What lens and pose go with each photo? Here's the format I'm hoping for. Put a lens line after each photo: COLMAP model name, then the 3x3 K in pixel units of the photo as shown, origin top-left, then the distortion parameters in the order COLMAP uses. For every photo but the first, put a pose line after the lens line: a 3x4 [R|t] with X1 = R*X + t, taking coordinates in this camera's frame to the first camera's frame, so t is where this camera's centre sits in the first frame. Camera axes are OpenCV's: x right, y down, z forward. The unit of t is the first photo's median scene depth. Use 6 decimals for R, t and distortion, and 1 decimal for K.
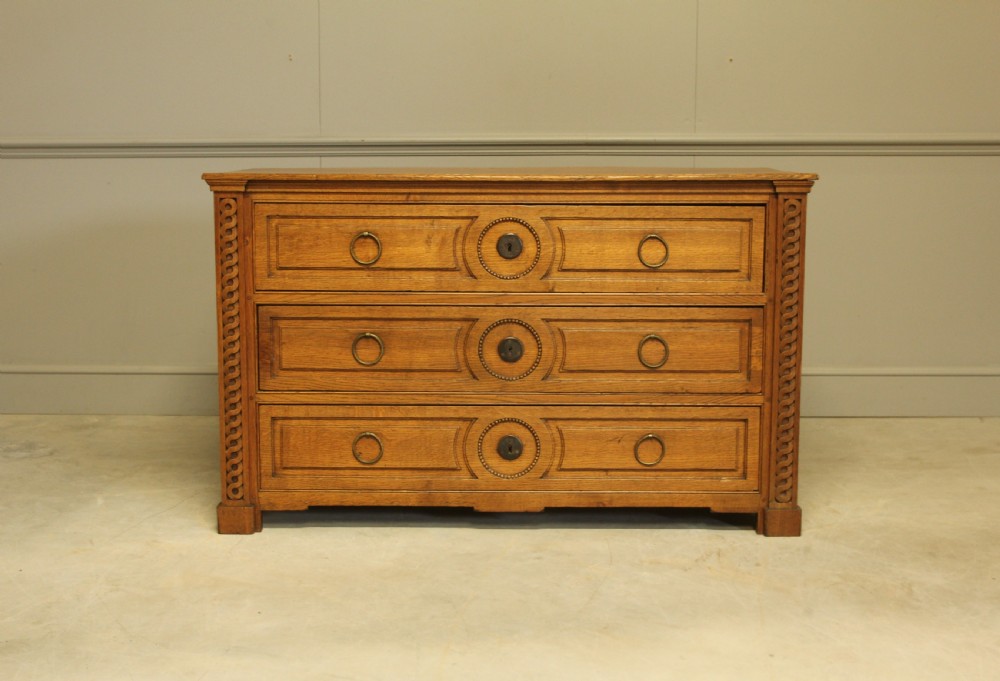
lens RADIAL K [[1376.0, 0, 501.1], [0, 1376.0, 342.7], [0, 0, 1]] dist [-0.018491, 0.000000]
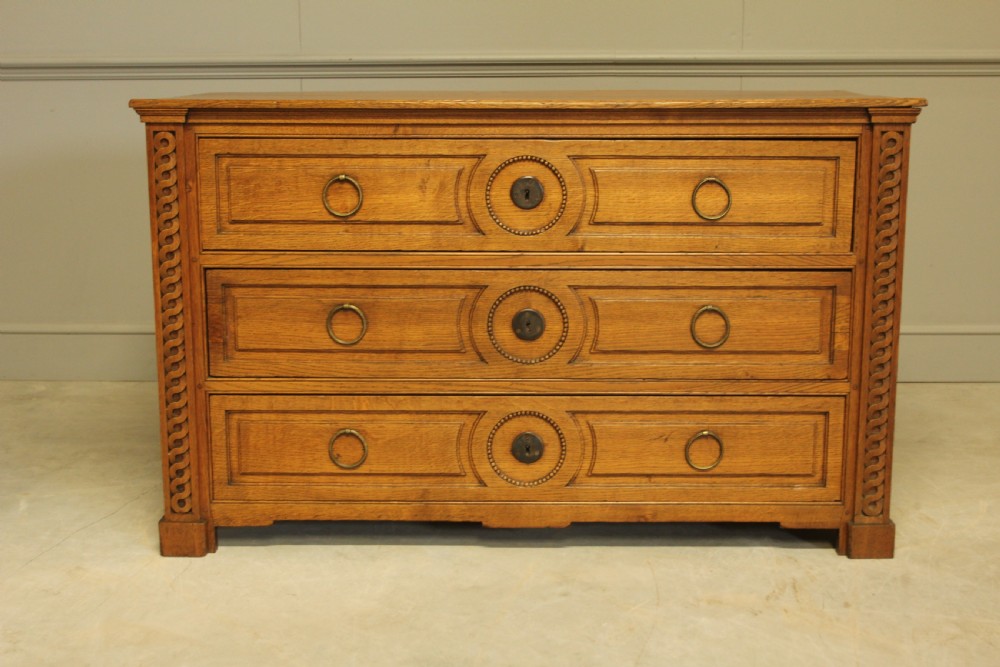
lens RADIAL K [[1377.9, 0, 512.0], [0, 1377.9, 343.3], [0, 0, 1]] dist [-0.007432, 0.000000]
pose [[0.999995, -0.002130, 0.002384, -0.004388], [0.001999, 0.998541, 0.053959, -0.027030], [-0.002495, -0.053954, 0.998540, 0.214854]]
